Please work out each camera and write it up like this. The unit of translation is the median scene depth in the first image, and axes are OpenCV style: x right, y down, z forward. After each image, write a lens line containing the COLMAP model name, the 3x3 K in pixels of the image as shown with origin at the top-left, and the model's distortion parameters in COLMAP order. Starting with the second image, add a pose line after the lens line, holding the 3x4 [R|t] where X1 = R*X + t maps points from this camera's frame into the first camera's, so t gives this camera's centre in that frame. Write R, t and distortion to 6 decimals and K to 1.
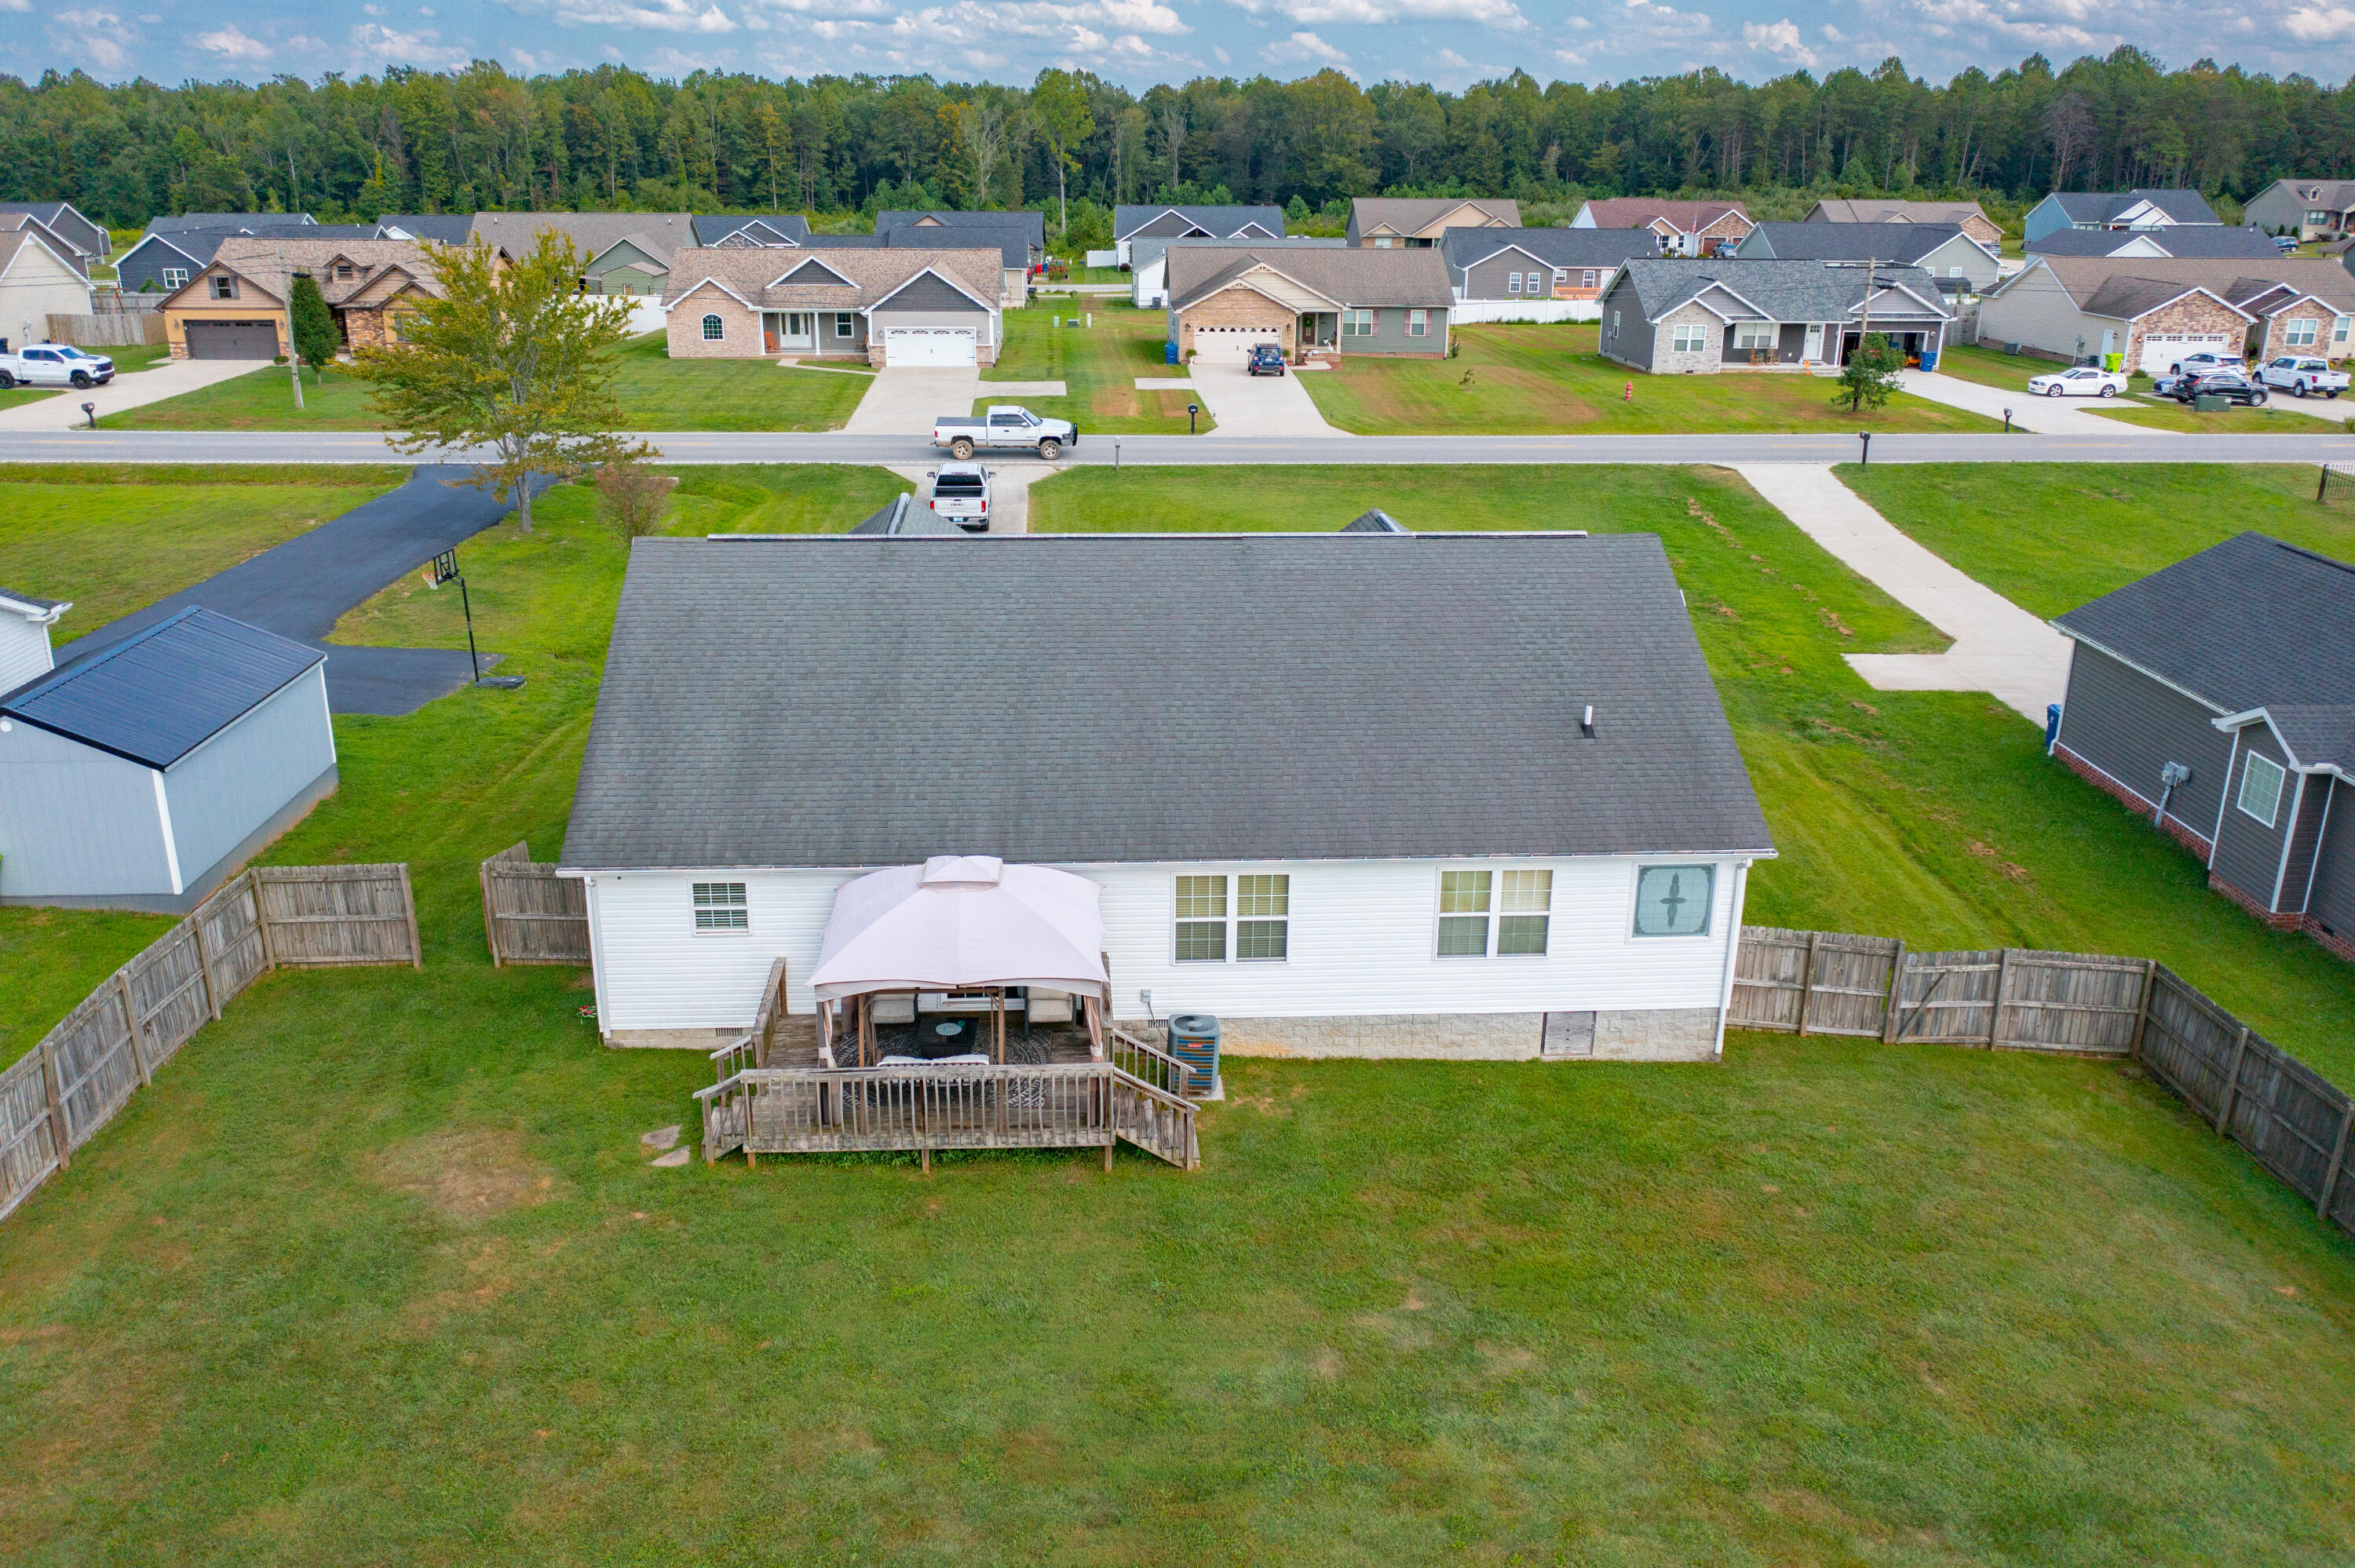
lens RADIAL K [[1849.2, 0, 1170.4], [0, 1849.2, 776.2], [0, 0, 1]] dist [-0.012827, 0.005542]
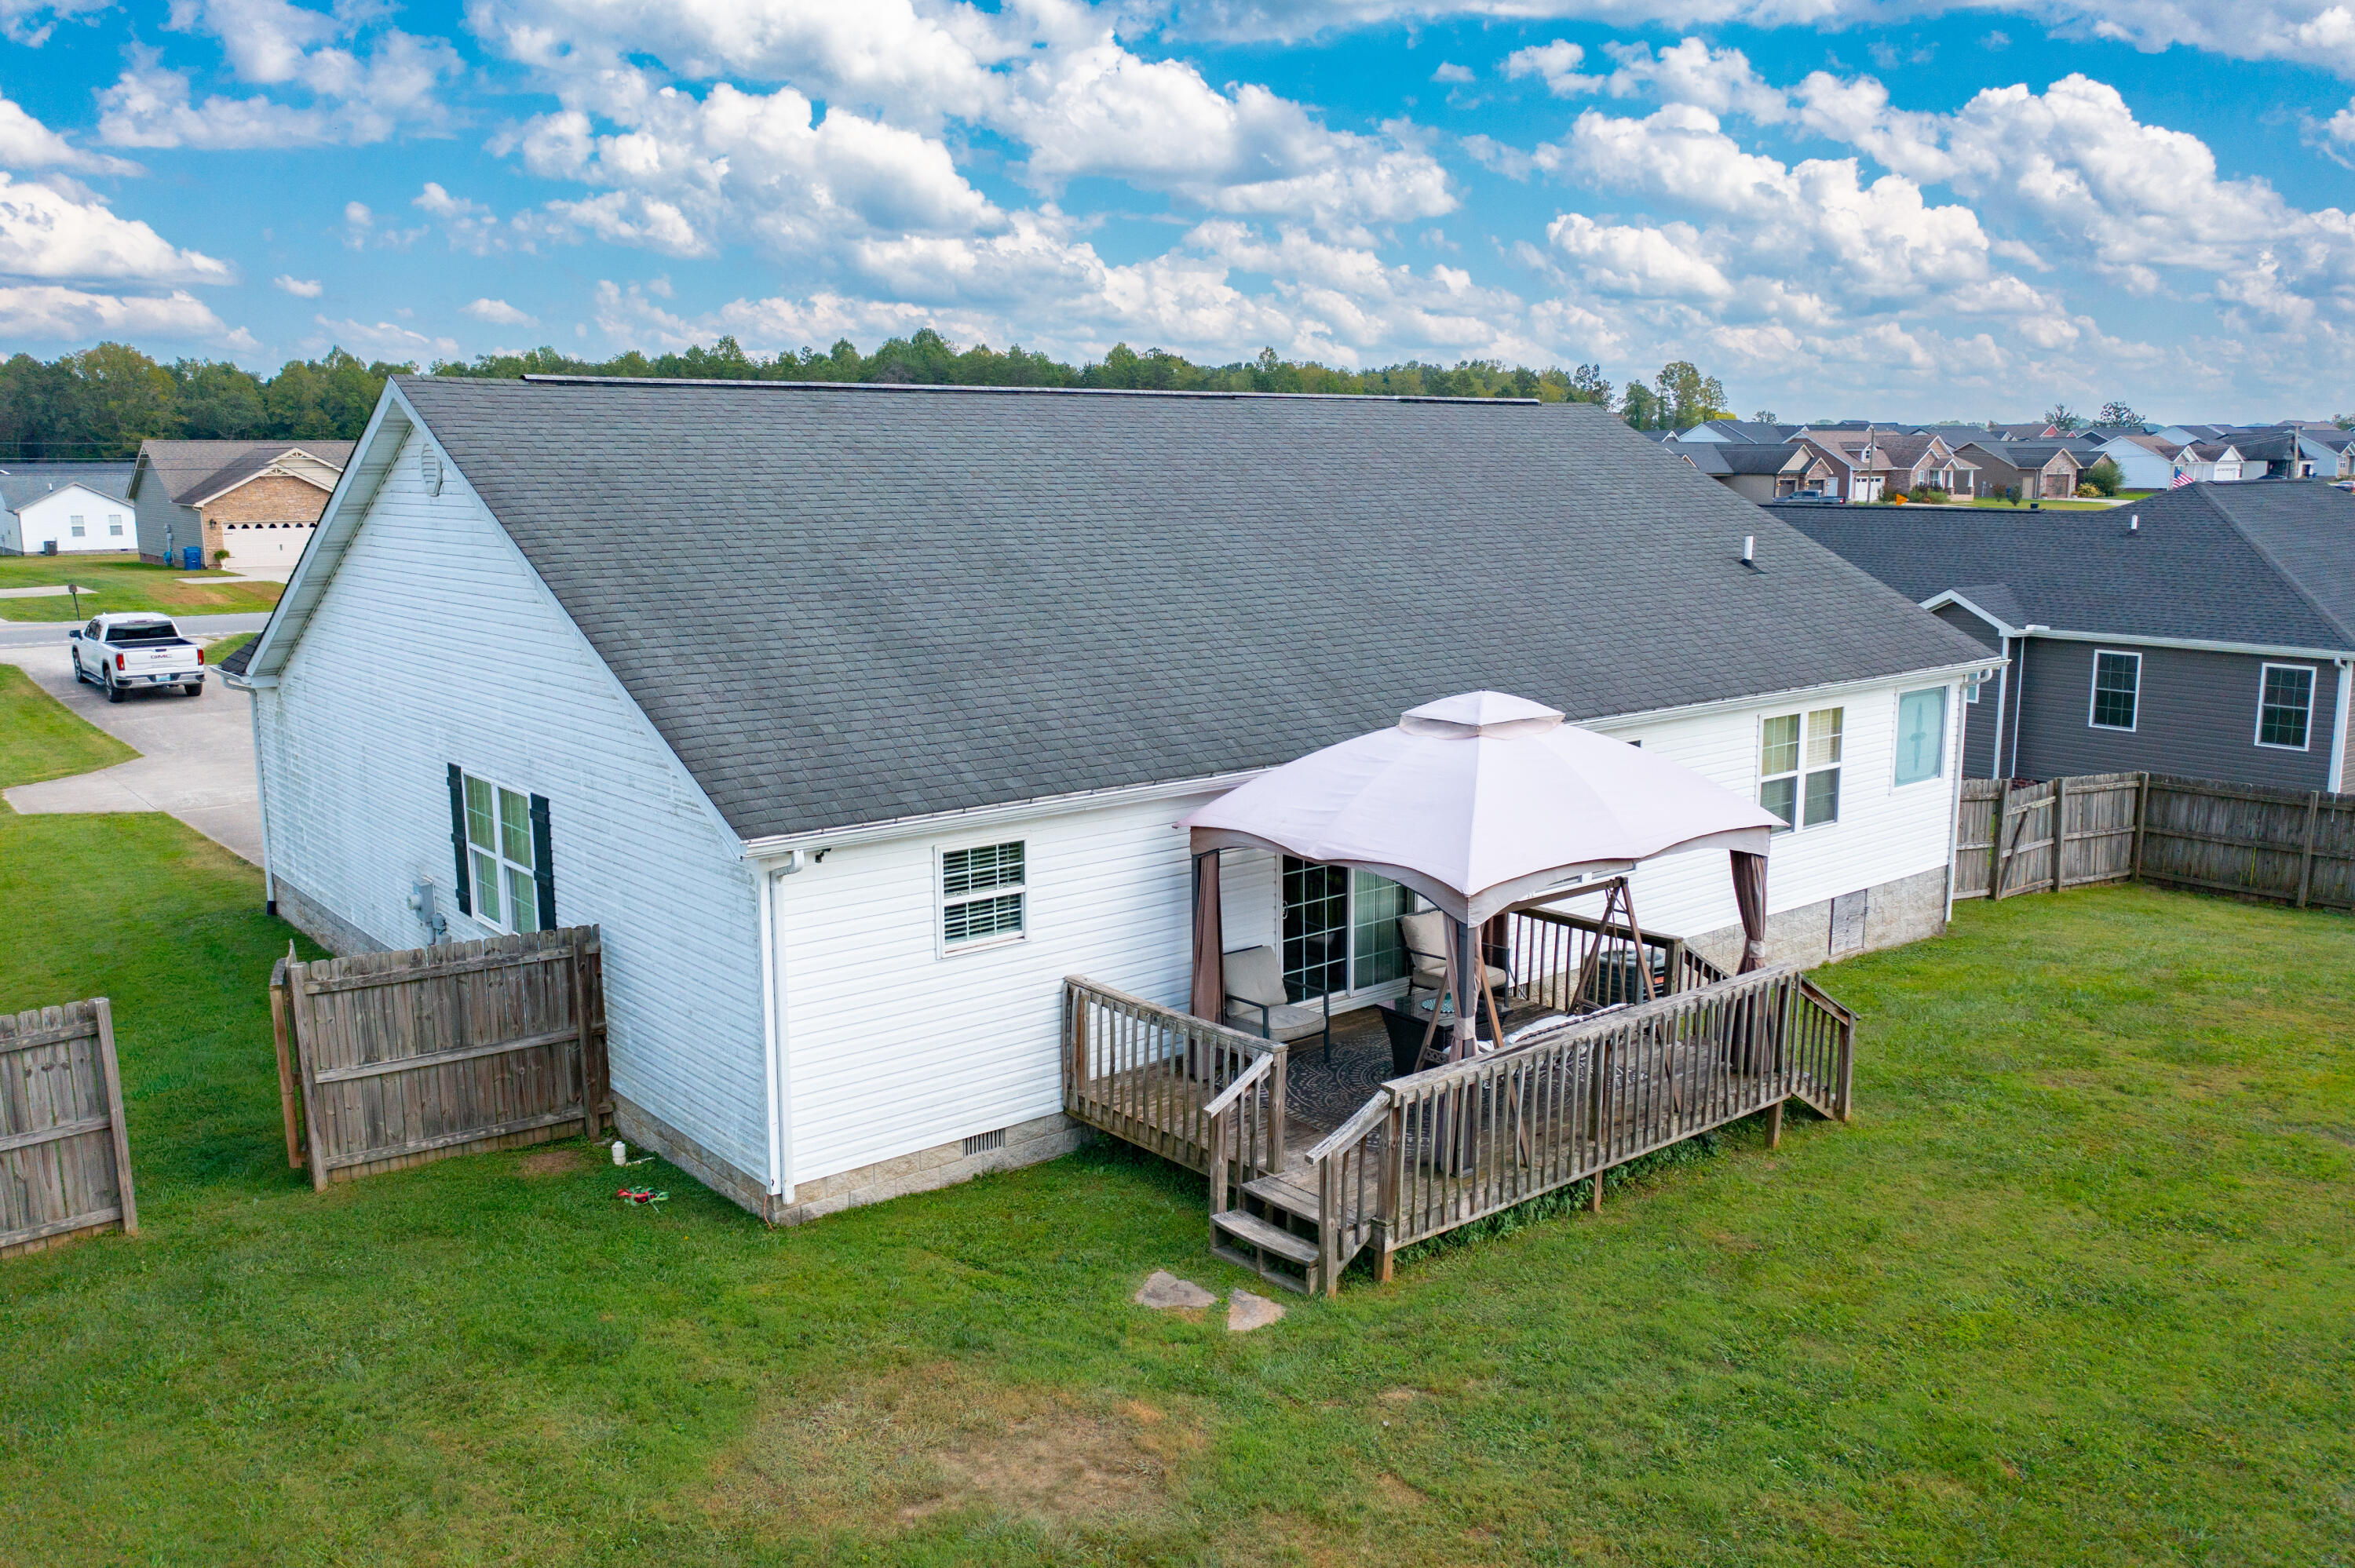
lens RADIAL K [[1849.2, 0, 1172.8], [0, 1849.2, 797.2], [0, 0, 1]] dist [-0.012827, 0.005542]
pose [[0.809172, -0.117818, 0.575638, -0.477123], [0.201575, 0.975898, -0.083612, 0.094099], [-0.551913, 0.183691, 0.813419, 0.500674]]
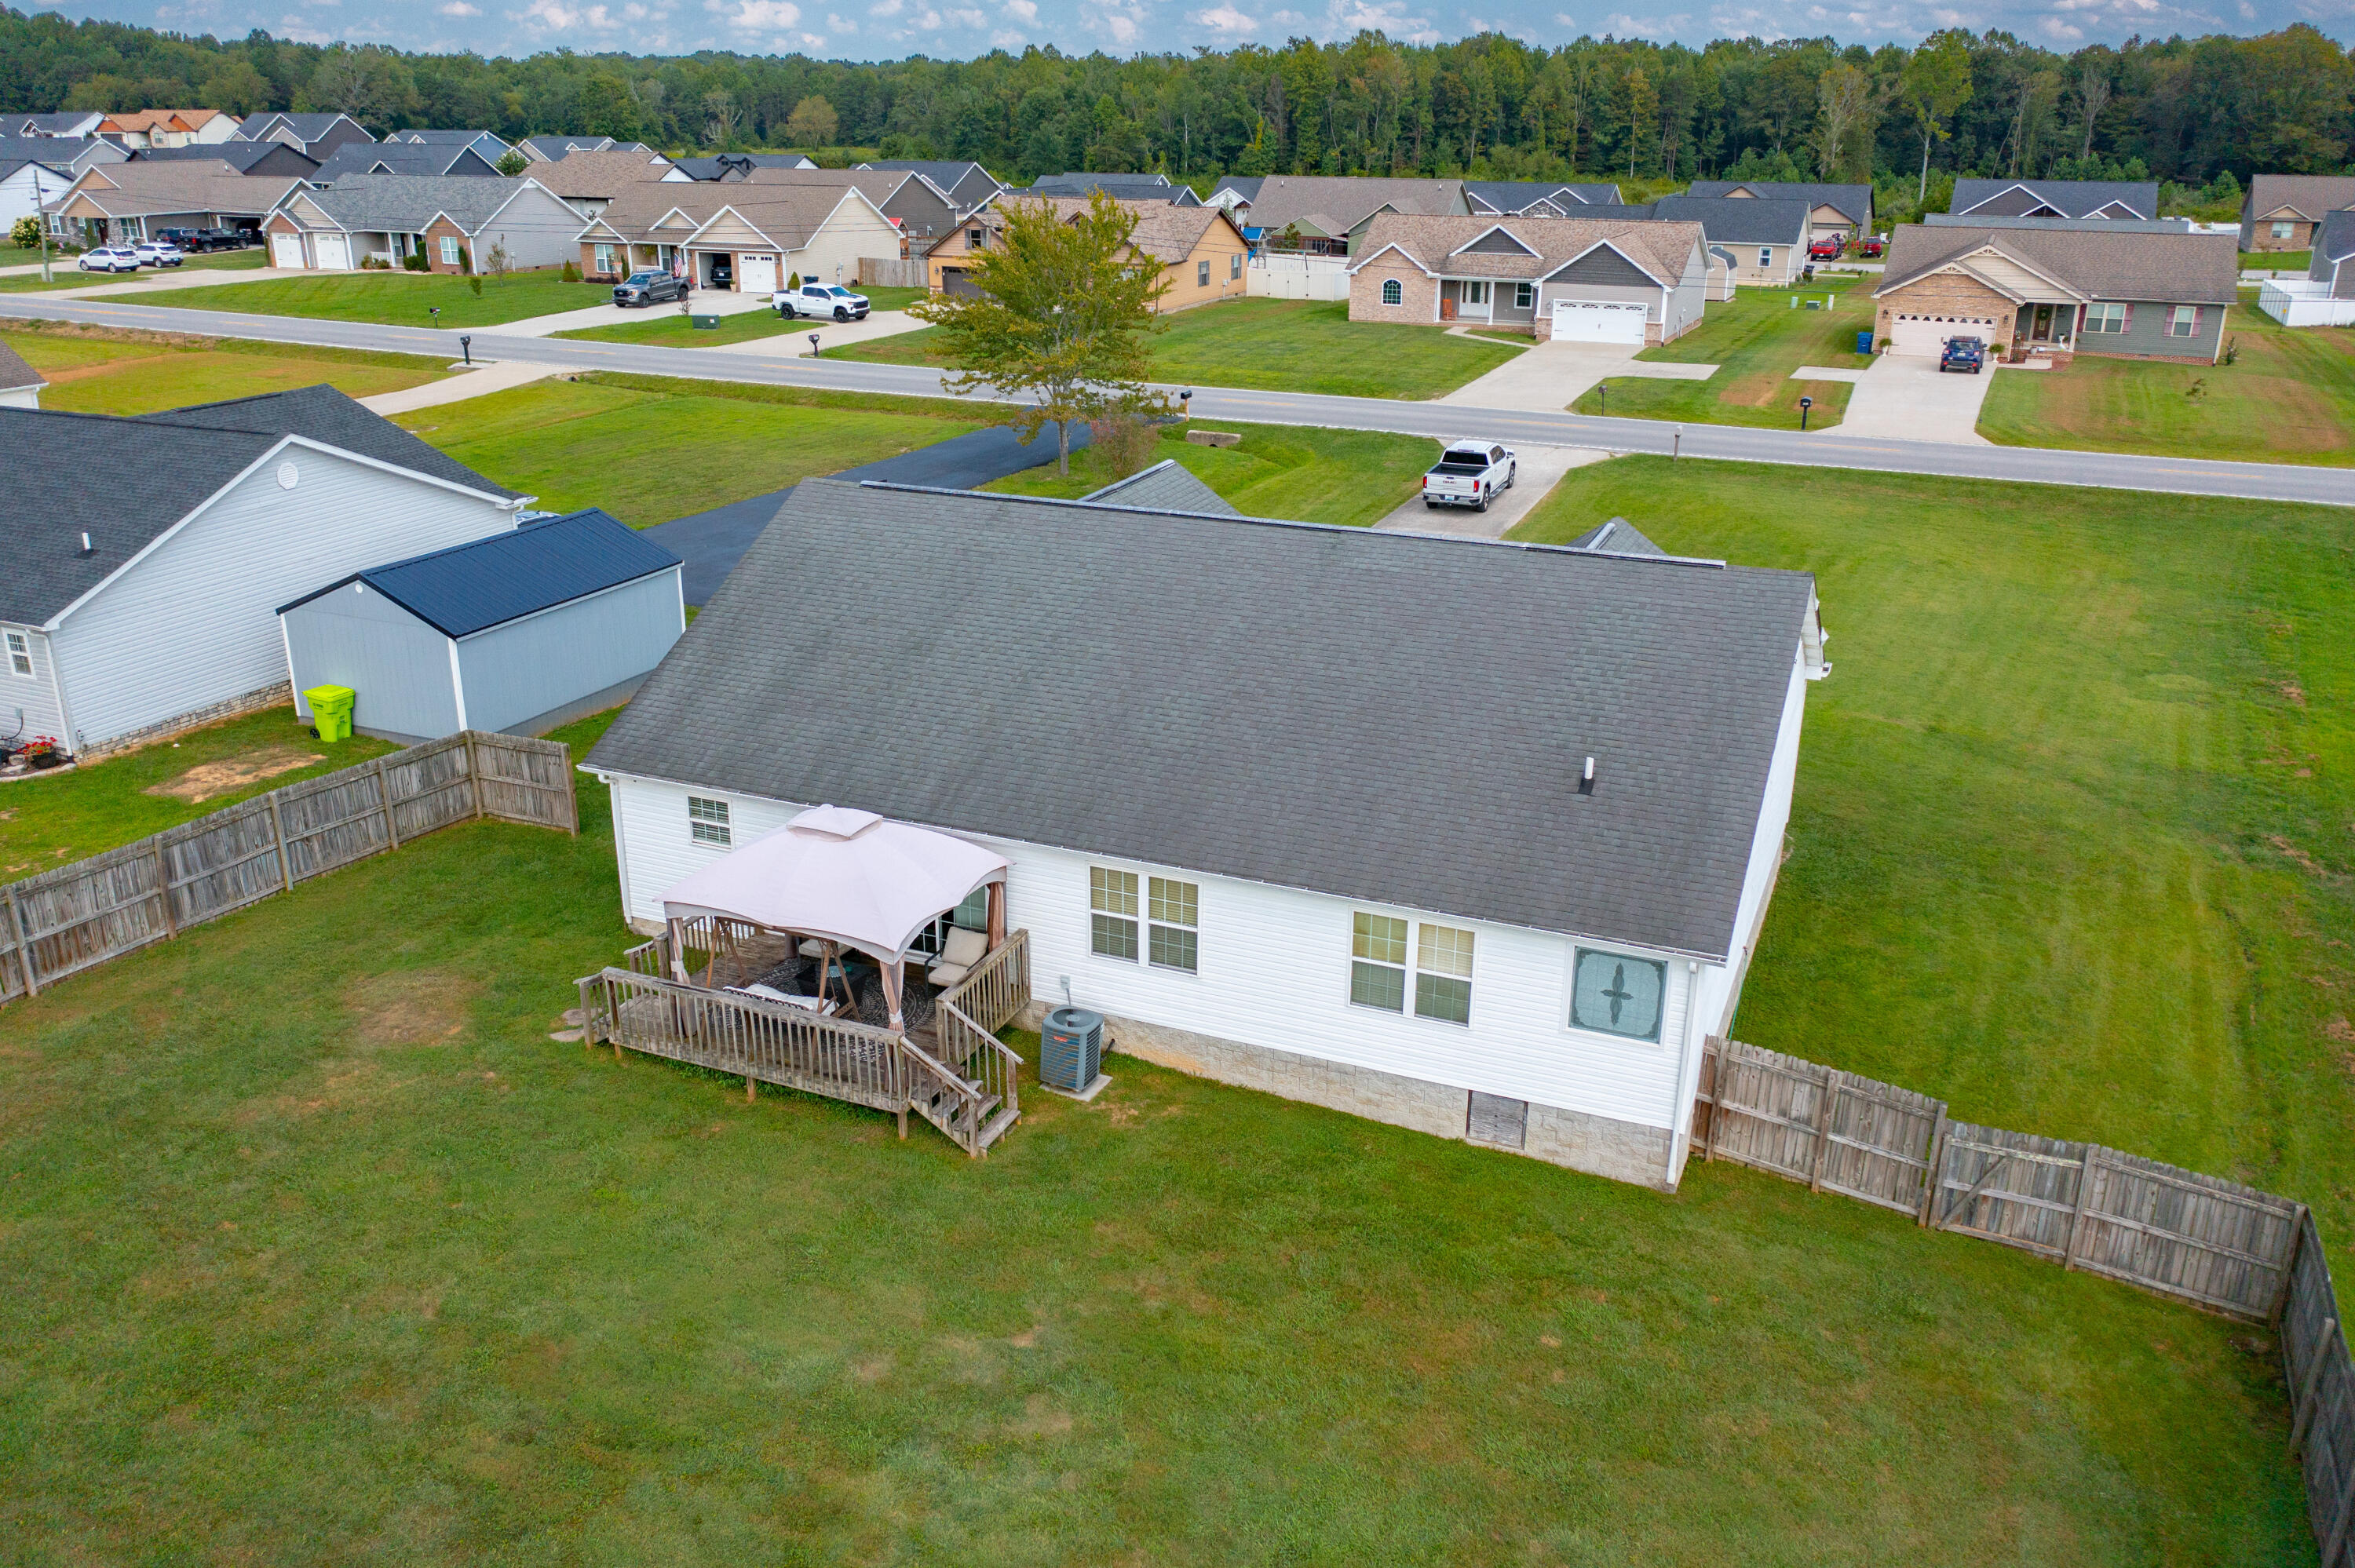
lens RADIAL K [[1849.2, 0, 1174.9], [0, 1849.2, 776.0], [0, 0, 1]] dist [-0.012827, 0.005542]
pose [[0.893175, 0.150250, -0.423867, 0.428657], [-0.143542, 0.988483, 0.047918, -0.043879], [0.426185, 0.018043, 0.904456, 0.131391]]
